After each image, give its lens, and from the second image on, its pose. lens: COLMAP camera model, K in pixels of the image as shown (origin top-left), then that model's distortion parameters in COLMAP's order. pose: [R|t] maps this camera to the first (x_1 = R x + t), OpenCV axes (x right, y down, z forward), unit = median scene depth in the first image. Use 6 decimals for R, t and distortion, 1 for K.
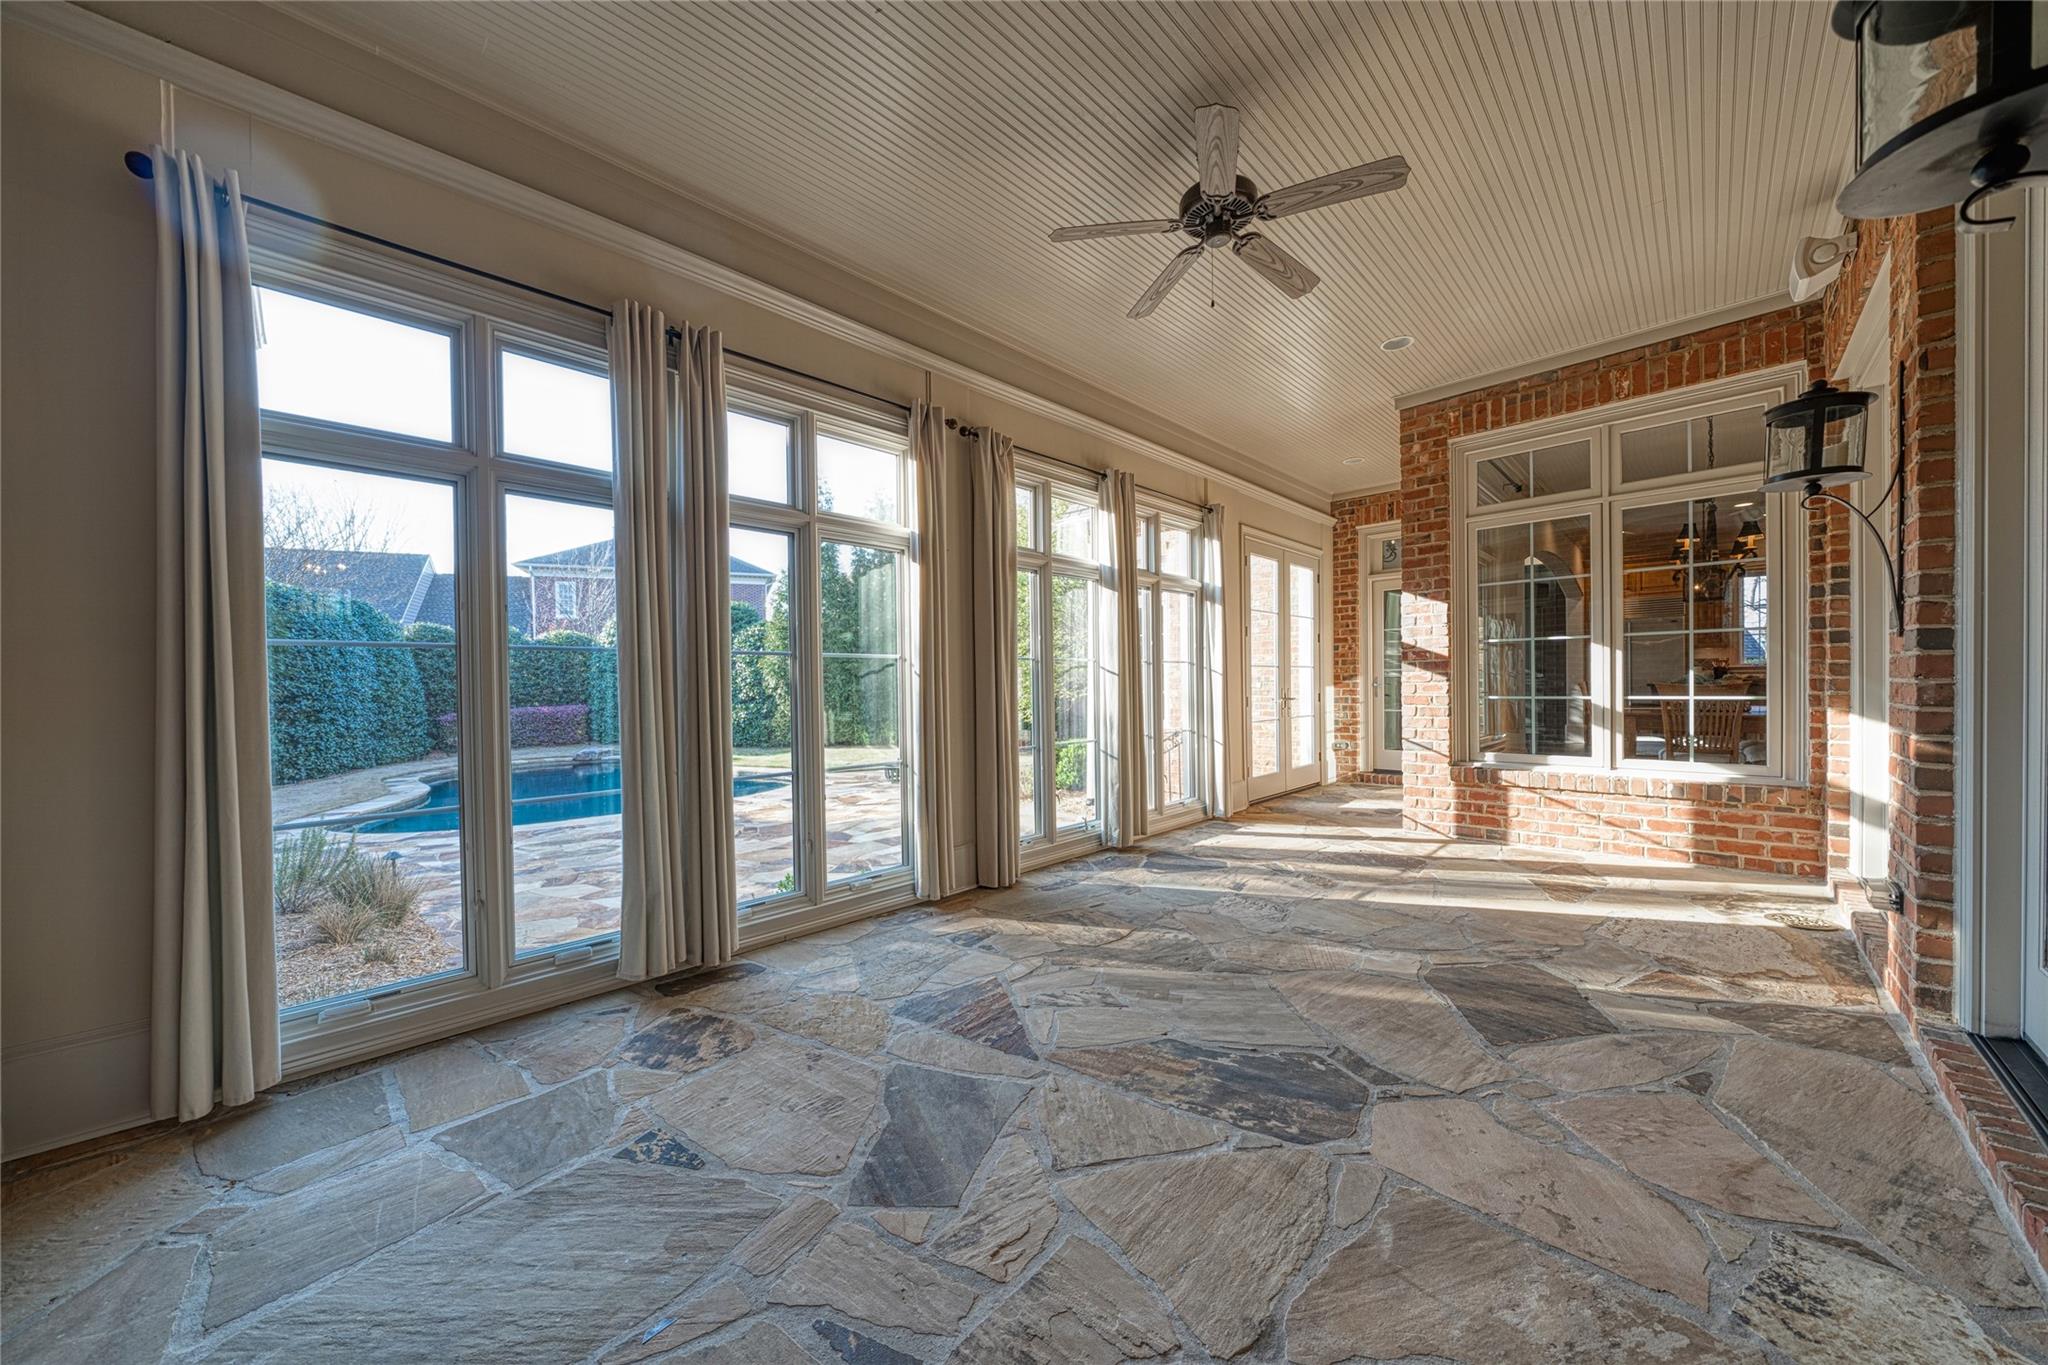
lens RADIAL K [[701.4, 0, 1022.7], [0, 701.4, 689.3], [0, 0, 1]] dist [-0.007526, 0.000170]
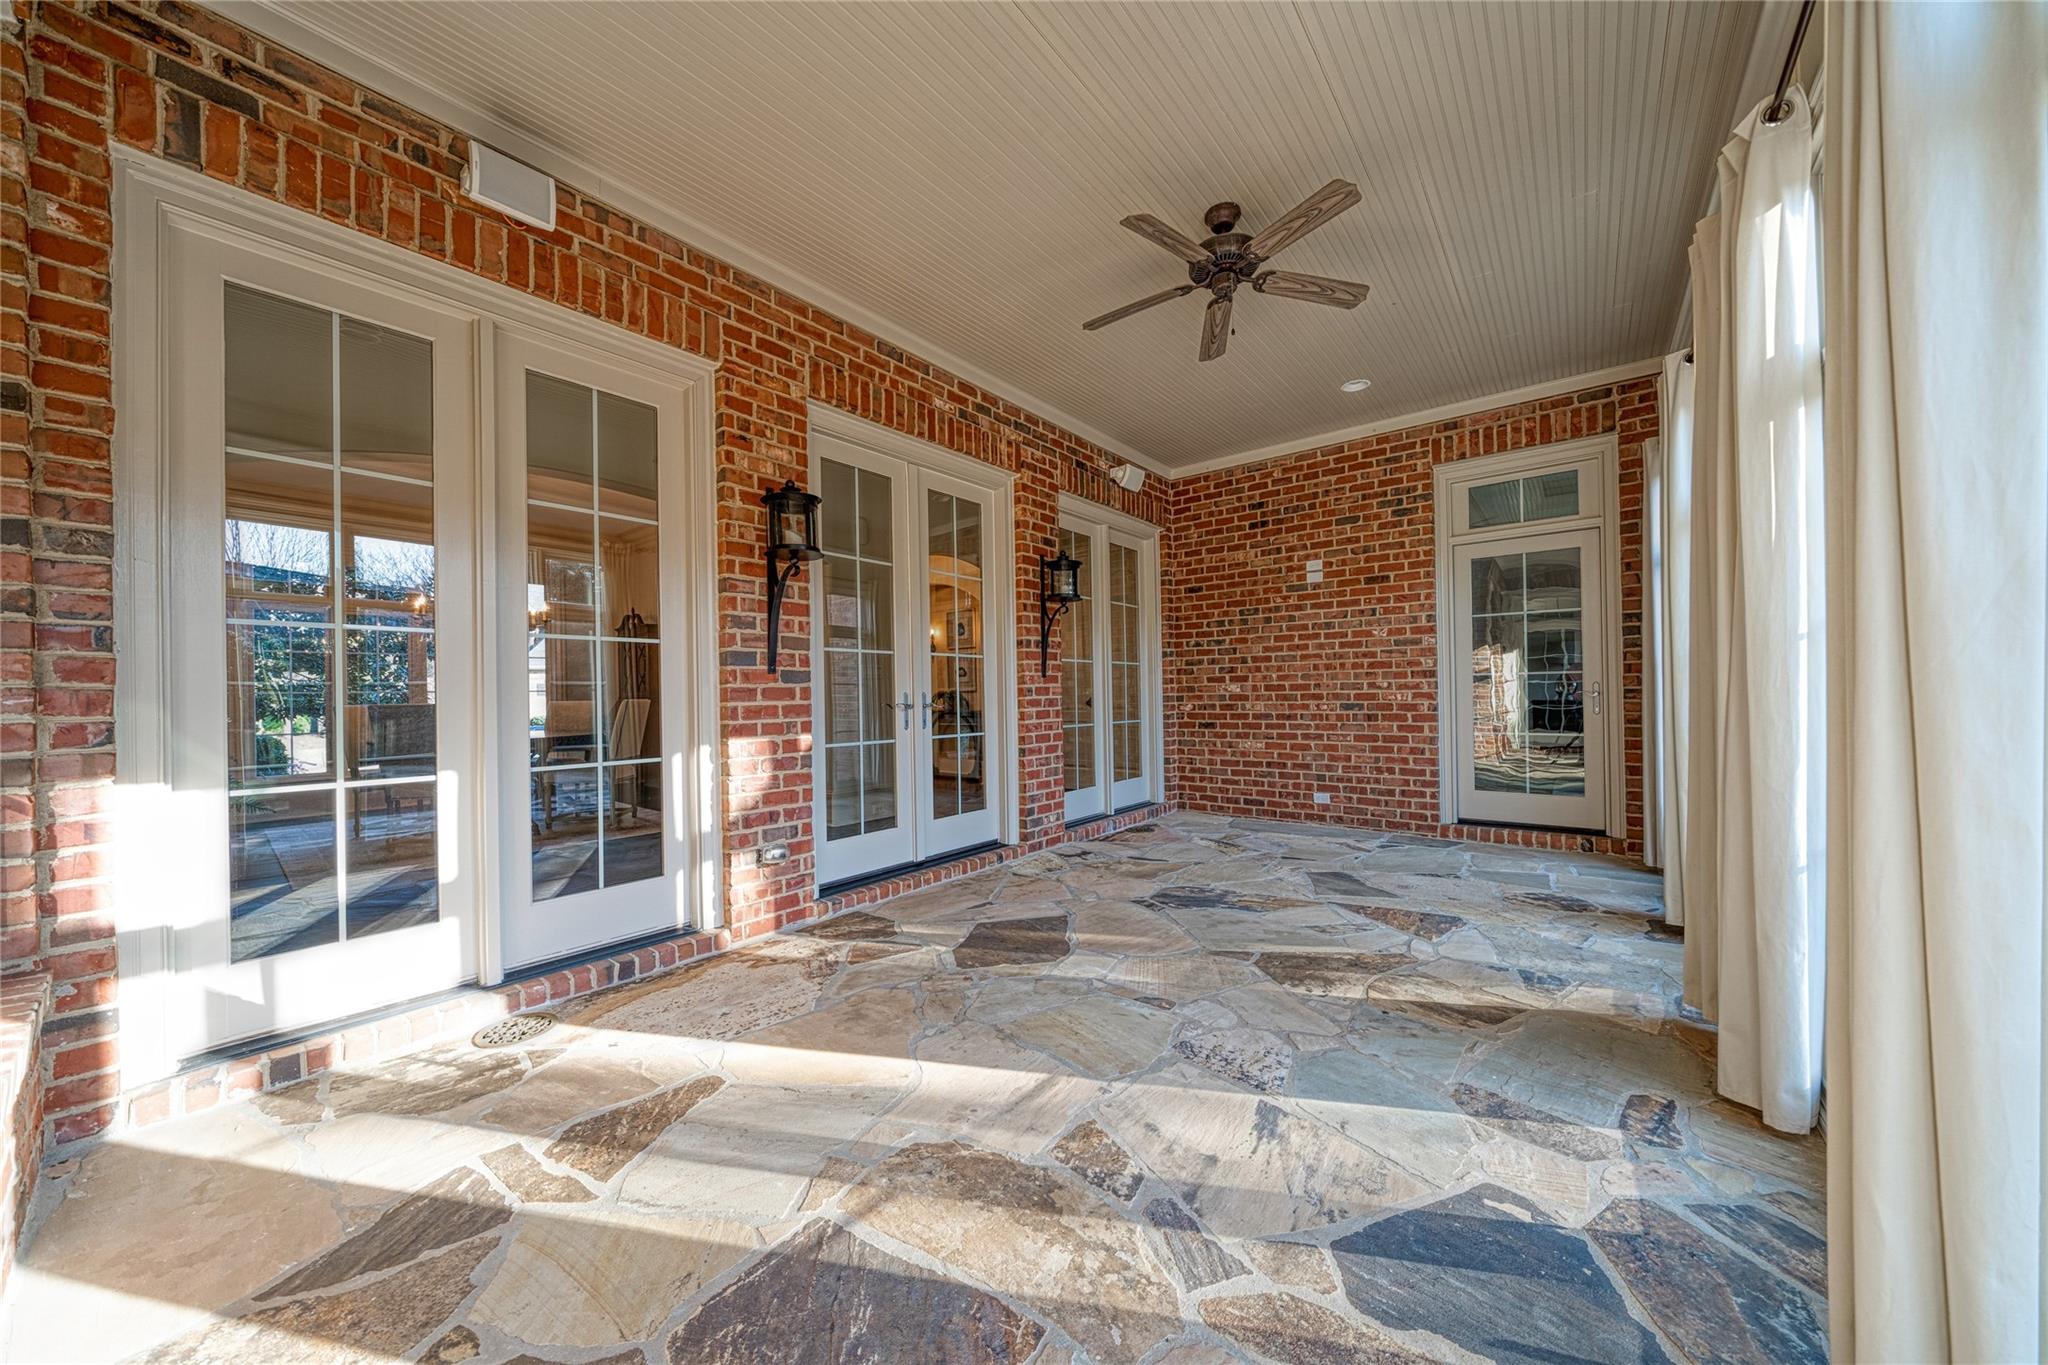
lens RADIAL K [[701.4, 0, 1027.6], [0, 701.4, 692.3], [0, 0, 1]] dist [-0.007526, 0.000170]
pose [[-0.993699, 0.033631, -0.106920, 0.731787], [0.032889, 0.999421, 0.008698, -0.025309], [0.107150, 0.005127, -0.994230, 2.082629]]
